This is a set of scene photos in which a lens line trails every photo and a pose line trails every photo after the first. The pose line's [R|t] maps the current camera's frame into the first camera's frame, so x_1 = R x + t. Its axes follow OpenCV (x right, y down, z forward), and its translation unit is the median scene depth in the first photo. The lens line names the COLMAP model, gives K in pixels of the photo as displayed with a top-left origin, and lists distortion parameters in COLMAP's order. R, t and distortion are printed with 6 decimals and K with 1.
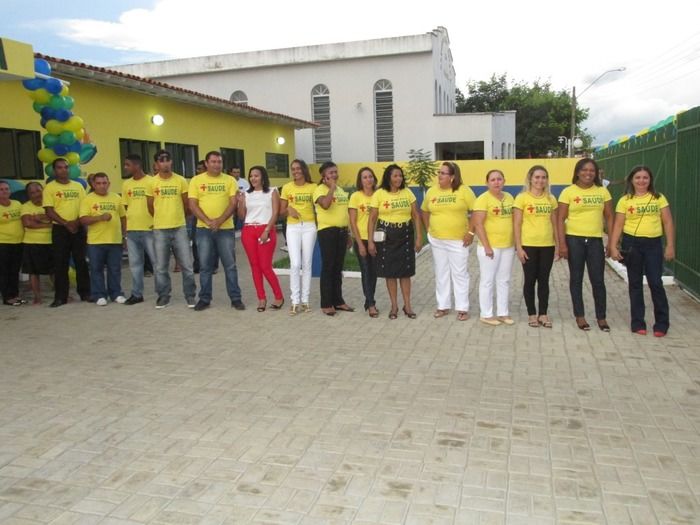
lens RADIAL K [[578.8, 0, 348.1], [0, 578.8, 260.8], [0, 0, 1]] dist [-0.033878, 0.000922]
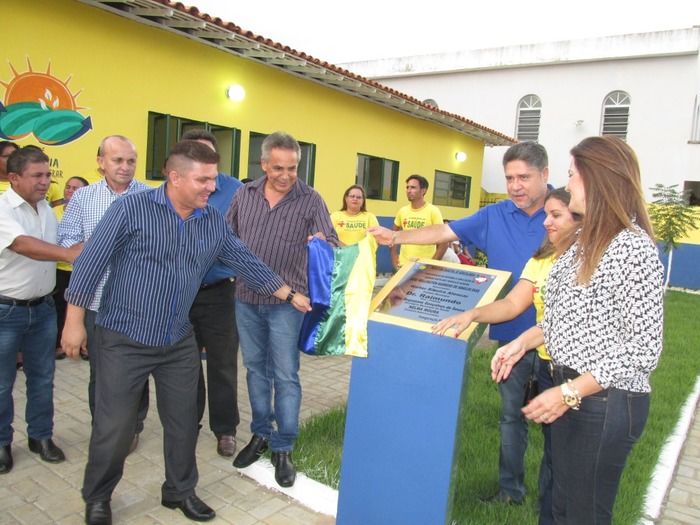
lens RADIAL K [[578.8, 0, 354.3], [0, 578.8, 258.4], [0, 0, 1]] dist [-0.033878, 0.000922]
pose [[0.938600, 0.128700, -0.320103, 0.005480], [-0.144576, 0.989146, -0.026228, -0.031769], [0.313253, 0.070896, 0.947020, 0.208766]]
